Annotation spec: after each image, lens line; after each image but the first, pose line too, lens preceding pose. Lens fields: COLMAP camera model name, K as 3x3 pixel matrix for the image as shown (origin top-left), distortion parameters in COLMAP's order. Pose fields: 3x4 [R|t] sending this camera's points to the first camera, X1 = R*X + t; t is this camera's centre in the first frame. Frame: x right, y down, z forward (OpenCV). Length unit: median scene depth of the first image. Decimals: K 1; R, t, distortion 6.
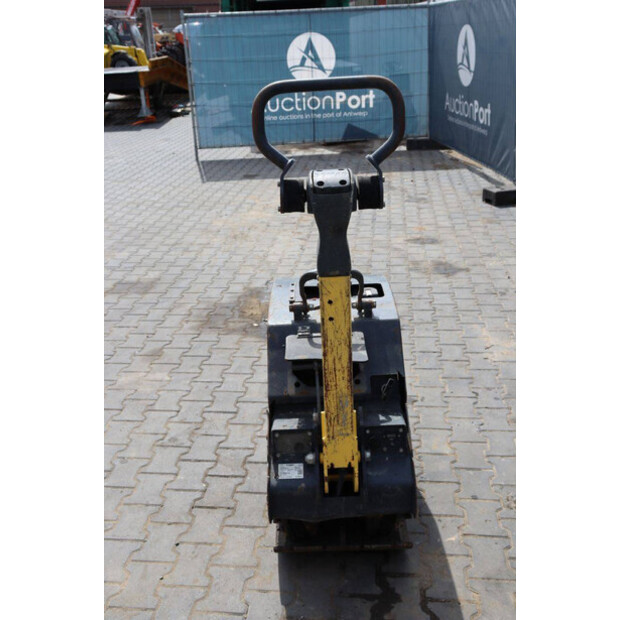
lens RADIAL K [[702.5, 0, 311.9], [0, 702.5, 320.1], [0, 0, 1]] dist [0.002364, 0.002420]
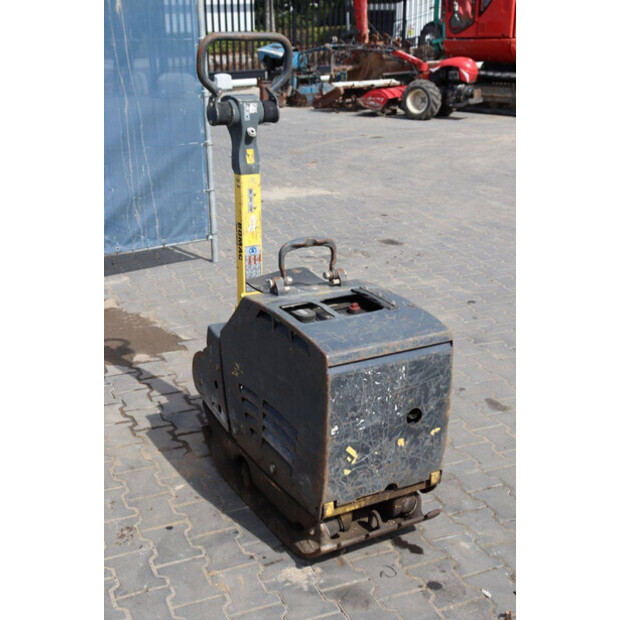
lens RADIAL K [[883.6, 0, 310.0], [0, 883.6, 310.0], [0, 0, 1]] dist [0.056451, 0.056053]
pose [[-0.867375, 0.187362, -0.461039, 0.624812], [-0.171517, 0.757113, 0.630367, -0.791526], [0.467165, 0.625840, -0.624565, 1.856373]]
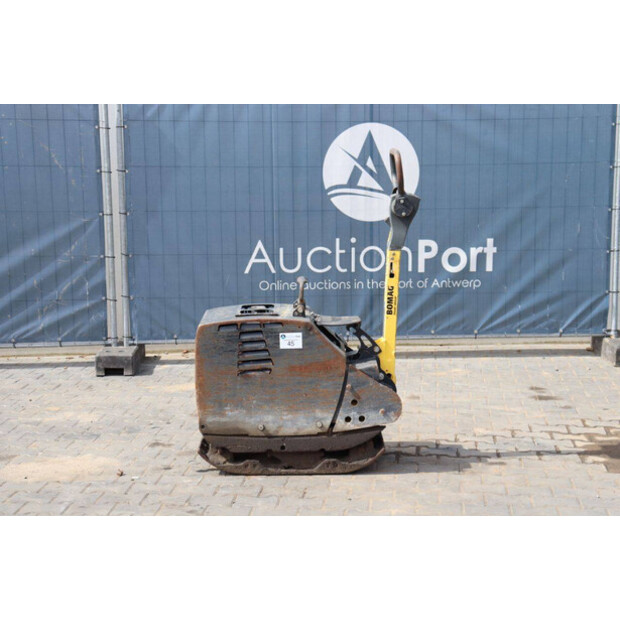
lens RADIAL K [[1140.2, 0, 310.0], [0, 1140.2, 310.0], [0, 0, 1]] dist [0.218367, 0.322348]
pose [[-0.003514, -0.127140, 0.991879, -2.398005], [0.384472, 0.915472, 0.118708, -0.294283], [-0.923130, 0.381767, 0.045665, 0.903202]]
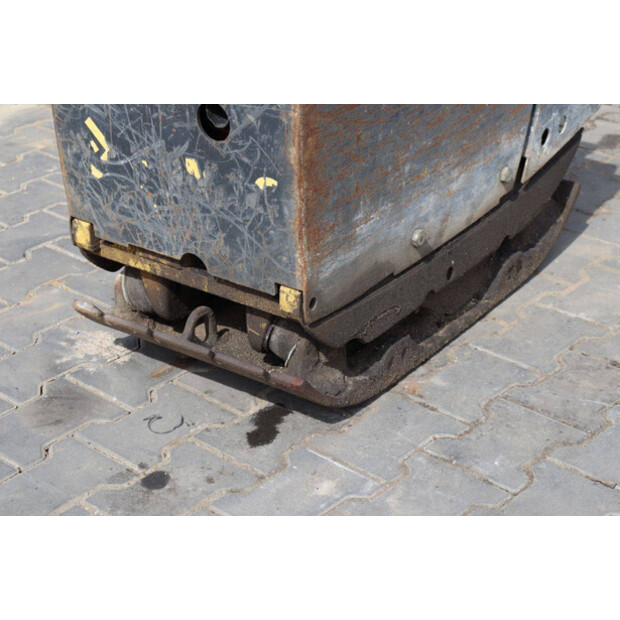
lens RADIAL K [[1348.4, 0, 310.0], [0, 1348.4, 310.0], [0, 0, 1]] dist [0.233989, -0.046574]
pose [[-0.815223, -0.229397, 0.531779, -0.492004], [0.250929, 0.687642, 0.681310, -0.429947], [-0.521964, 0.688858, -0.503019, 1.729696]]
